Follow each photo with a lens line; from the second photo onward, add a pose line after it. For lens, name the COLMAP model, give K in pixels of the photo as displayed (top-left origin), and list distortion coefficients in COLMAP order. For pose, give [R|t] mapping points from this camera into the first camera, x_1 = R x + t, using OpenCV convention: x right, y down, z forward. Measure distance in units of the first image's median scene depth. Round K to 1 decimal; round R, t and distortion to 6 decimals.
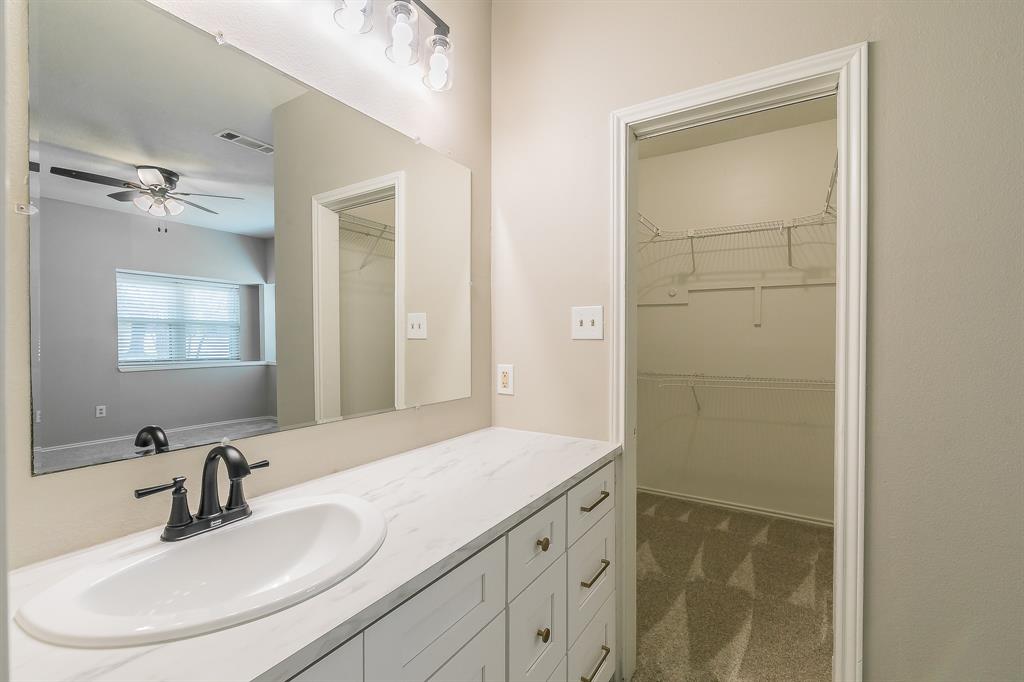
lens RADIAL K [[441.4, 0, 516.4], [0, 441.4, 340.9], [0, 0, 1]] dist [-0.000445, 0.000019]
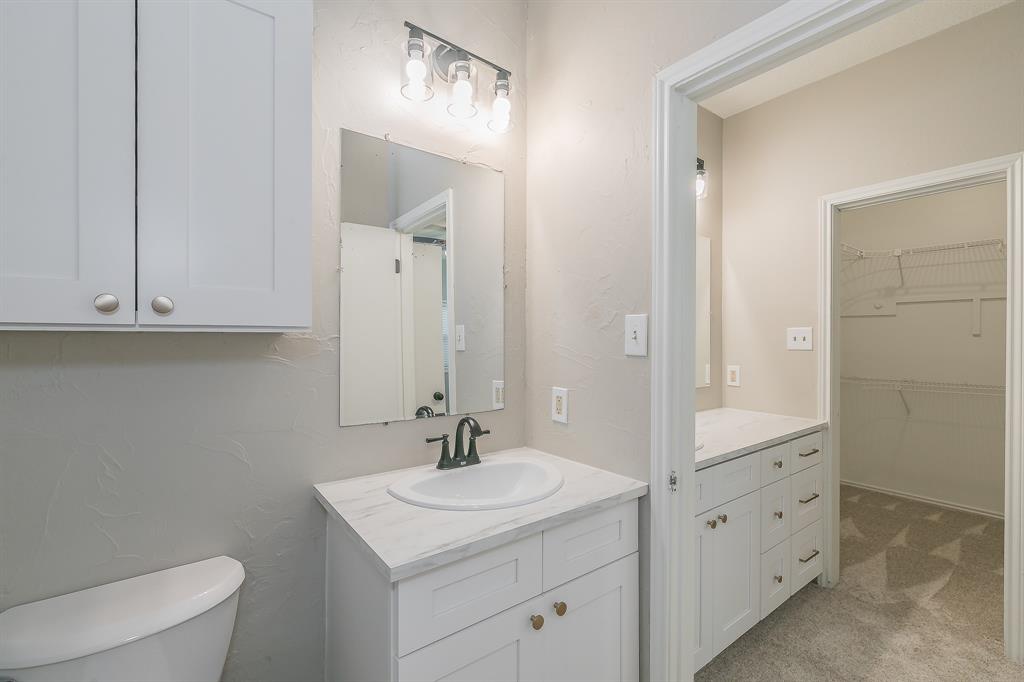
lens RADIAL K [[441.4, 0, 516.4], [0, 441.4, 340.9], [0, 0, 1]] dist [-0.000445, 0.000019]
pose [[0.933950, 0.001715, -0.357399, -0.156812], [-0.004003, 0.999976, -0.005663, -0.016920], [0.357381, 0.006720, 0.933935, -0.570641]]
